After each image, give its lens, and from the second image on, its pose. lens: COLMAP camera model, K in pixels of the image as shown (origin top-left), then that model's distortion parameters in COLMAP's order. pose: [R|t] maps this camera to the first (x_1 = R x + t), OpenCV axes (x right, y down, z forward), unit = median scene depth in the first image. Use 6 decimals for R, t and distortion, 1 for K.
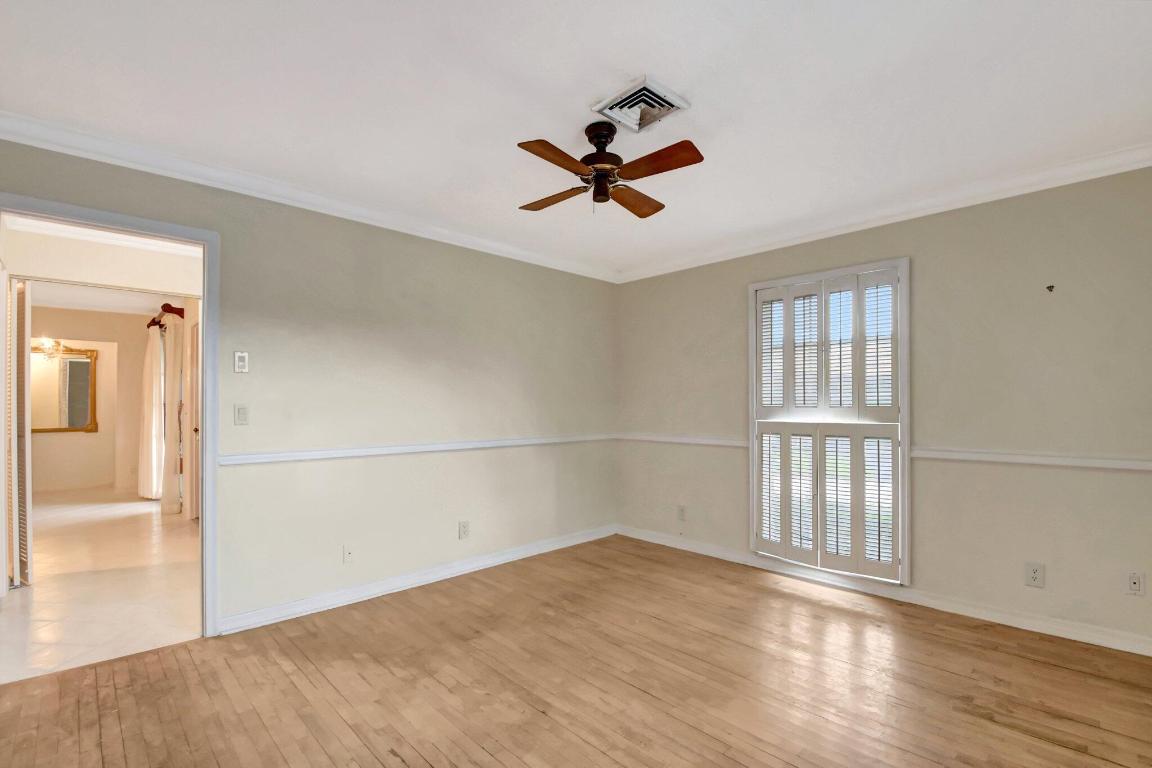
lens RADIAL K [[517.7, 0, 570.7], [0, 517.7, 400.1], [0, 0, 1]] dist [-0.004364, -0.000780]
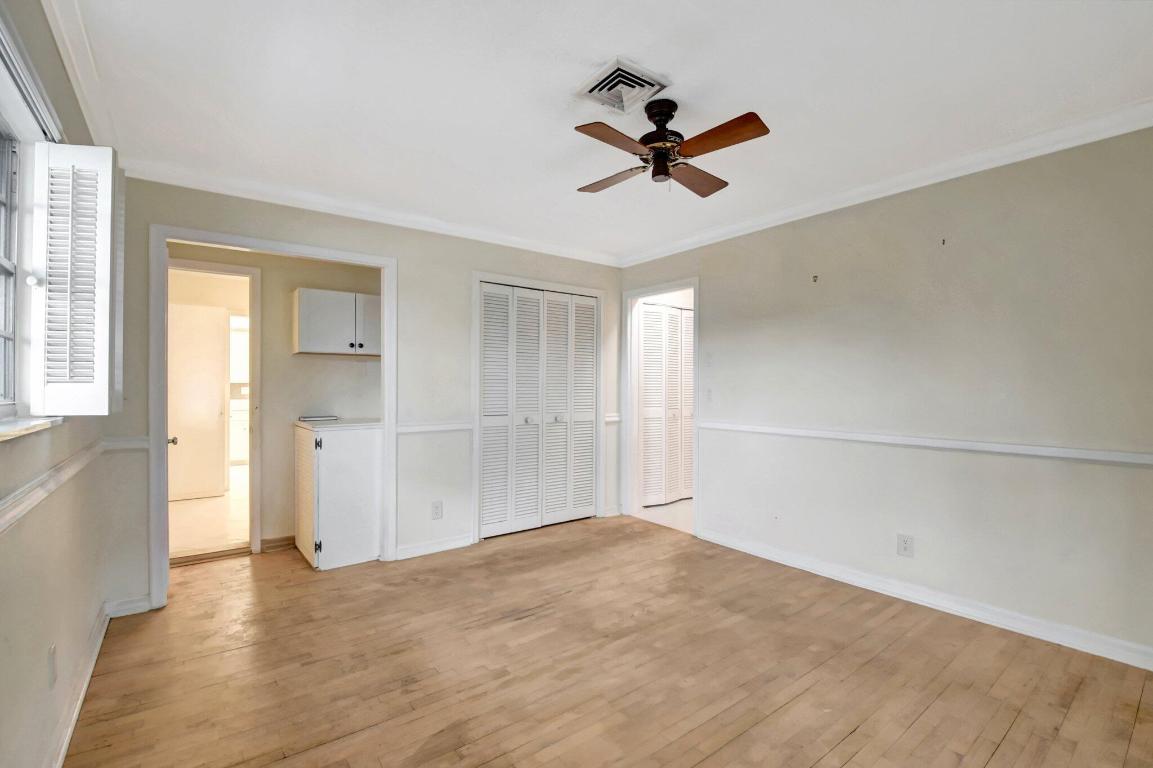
lens RADIAL K [[517.7, 0, 576.5], [0, 517.7, 384.0], [0, 0, 1]] dist [-0.000840, -0.013099]
pose [[-0.115301, -0.005230, -0.993317, 0.952747], [0.002111, 0.999983, -0.005510, 0.004103], [0.993328, -0.002732, -0.115288, 0.858389]]
